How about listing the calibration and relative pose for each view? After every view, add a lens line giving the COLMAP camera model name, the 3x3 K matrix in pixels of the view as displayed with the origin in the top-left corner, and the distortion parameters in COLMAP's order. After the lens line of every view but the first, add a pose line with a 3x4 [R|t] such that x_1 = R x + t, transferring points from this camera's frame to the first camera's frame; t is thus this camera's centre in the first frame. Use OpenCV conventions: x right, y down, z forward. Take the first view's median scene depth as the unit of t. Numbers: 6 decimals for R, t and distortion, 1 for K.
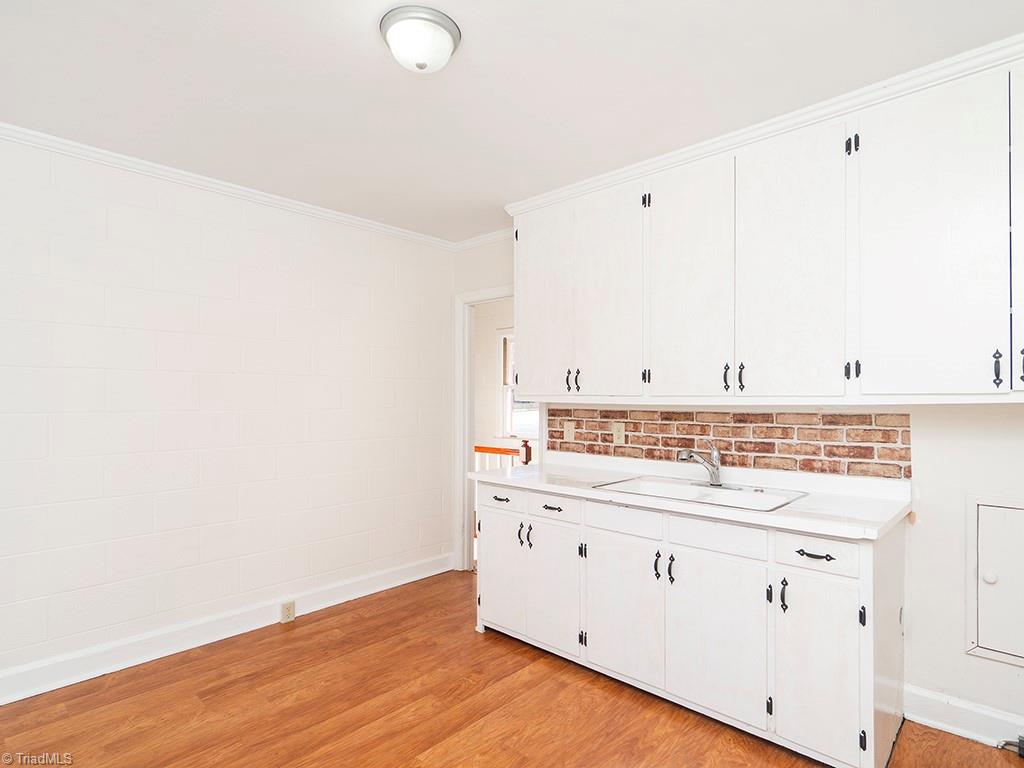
lens RADIAL K [[566.1, 0, 505.1], [0, 566.1, 392.4], [0, 0, 1]] dist [0.017992, 0.002640]
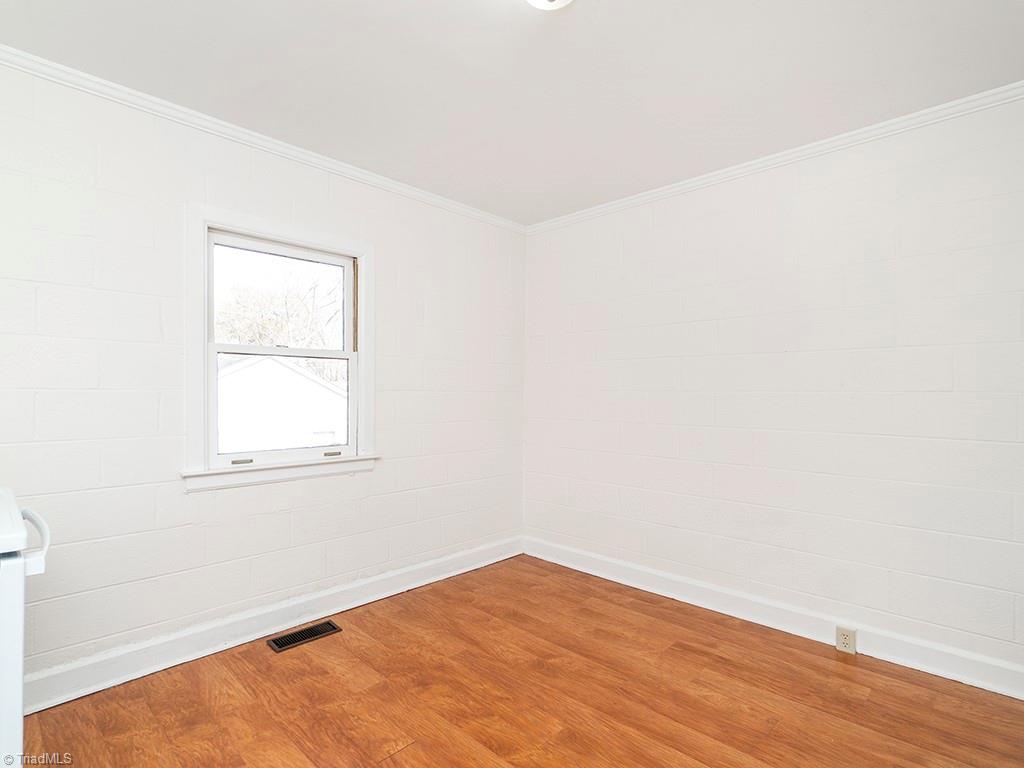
lens RADIAL K [[526.9, 0, 511.0], [0, 526.9, 387.2], [0, 0, 1]] dist [0.025700, -0.003225]
pose [[-0.008129, -0.018148, -0.999802, 0.468203], [0.009750, 0.999786, -0.018227, 0.034561], [0.999919, -0.009897, -0.007950, 0.612230]]
